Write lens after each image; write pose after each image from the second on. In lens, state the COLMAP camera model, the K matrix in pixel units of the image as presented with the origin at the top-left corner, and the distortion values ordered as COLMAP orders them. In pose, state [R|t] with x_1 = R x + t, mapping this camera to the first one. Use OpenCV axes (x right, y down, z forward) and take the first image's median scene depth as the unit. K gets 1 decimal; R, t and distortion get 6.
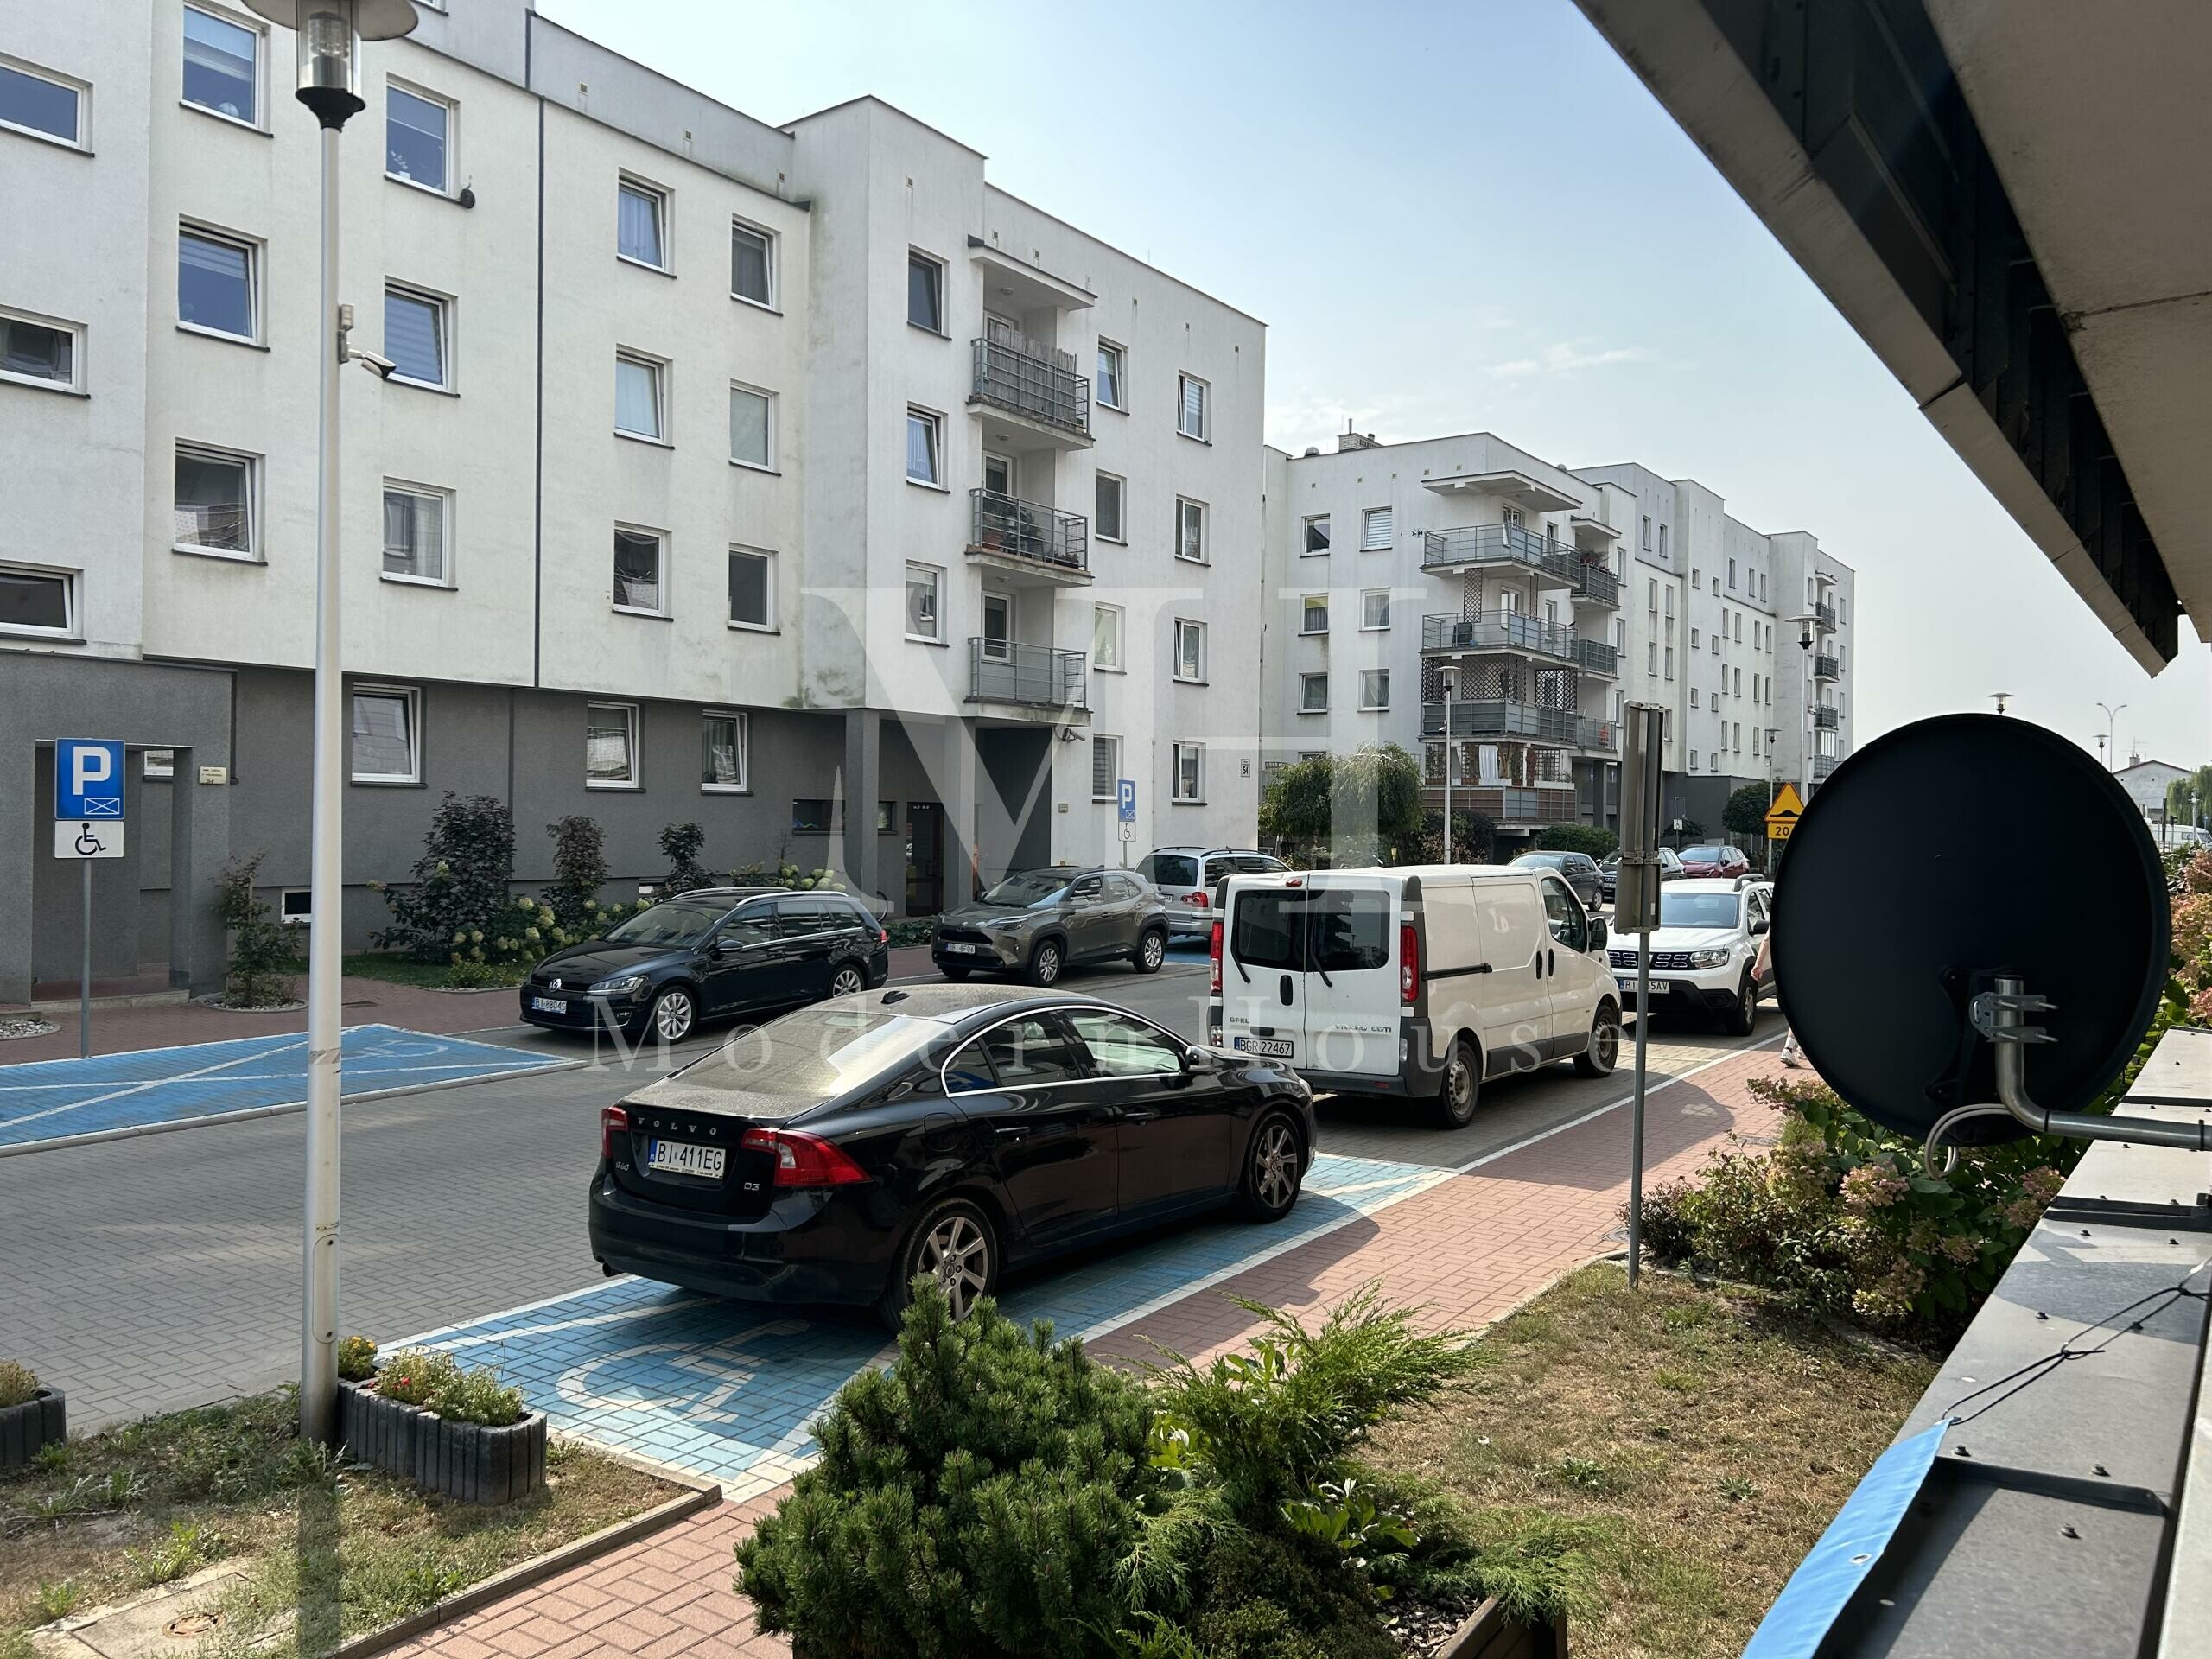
lens RADIAL K [[1621.1, 0, 1106.0], [0, 1621.1, 829.5], [0, 0, 1]] dist [0.055301, -0.002550]
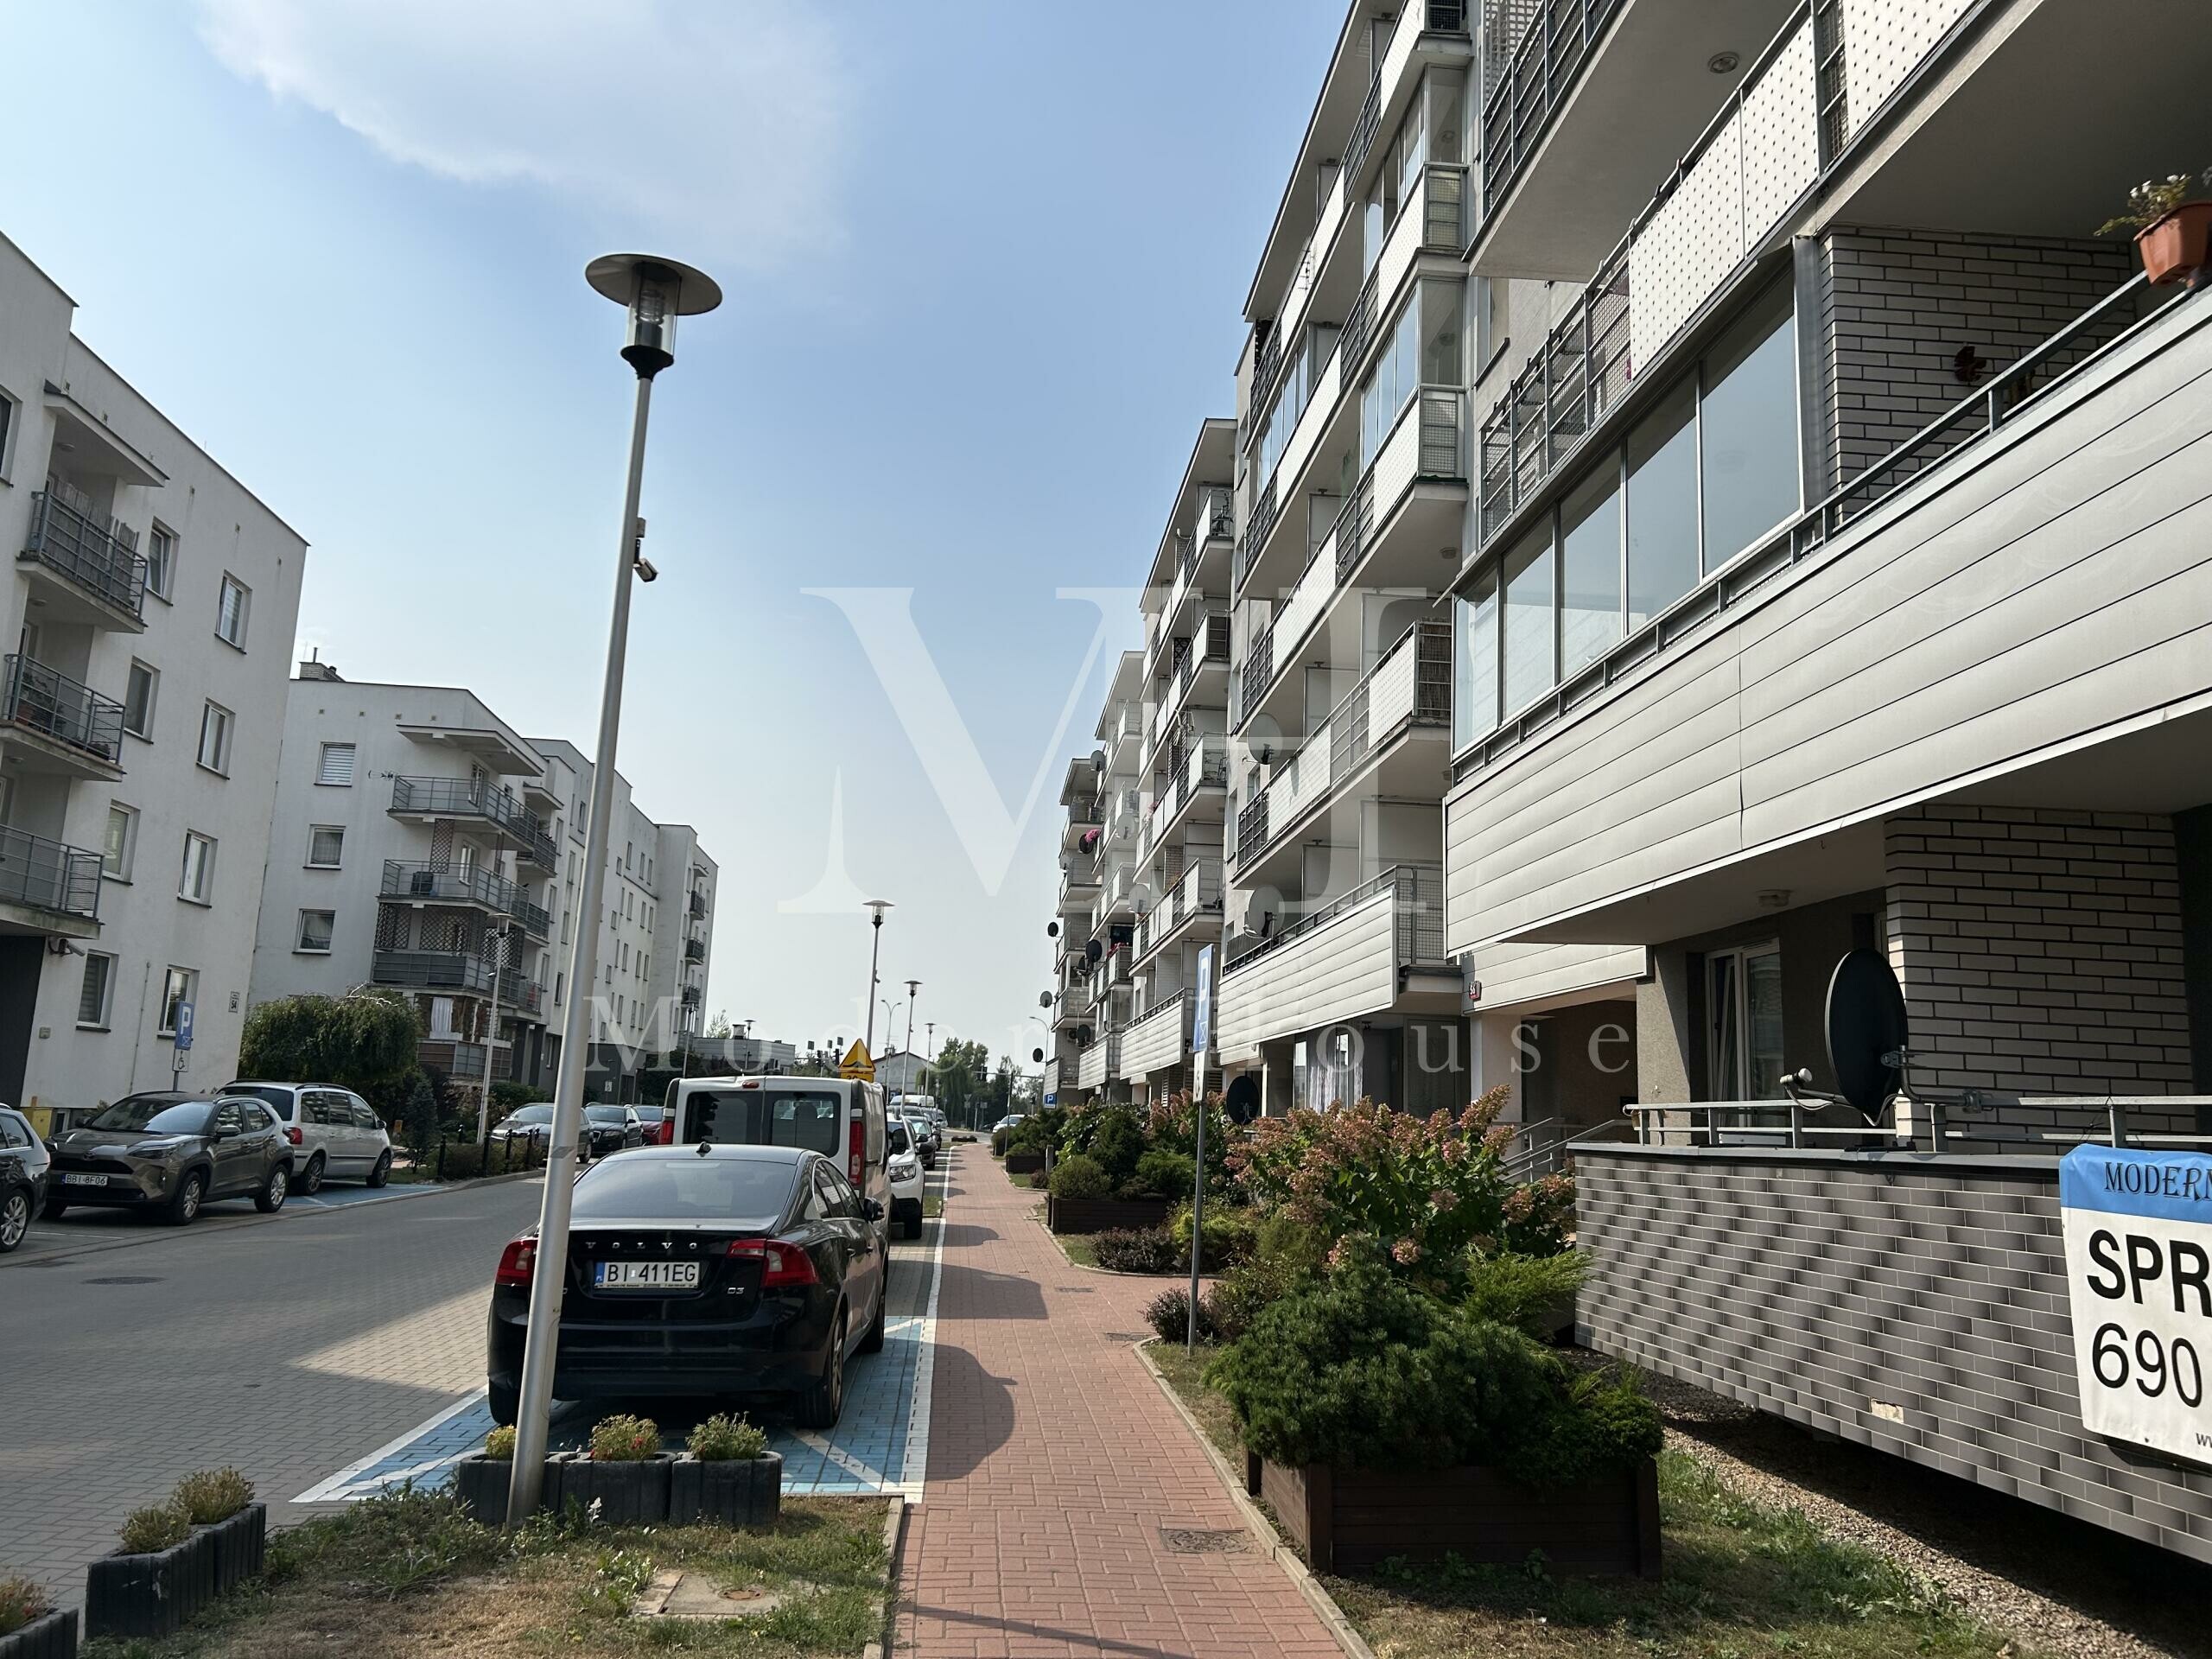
lens RADIAL K [[1649.4, 0, 1106.0], [0, 1649.4, 829.5], [0, 0, 1]] dist [0.005263, -0.004511]
pose [[0.747896, 0.134562, 0.650034, -0.168861], [-0.023611, 0.984012, -0.176533, 0.019379], [-0.663396, 0.116680, 0.739116, -0.019170]]
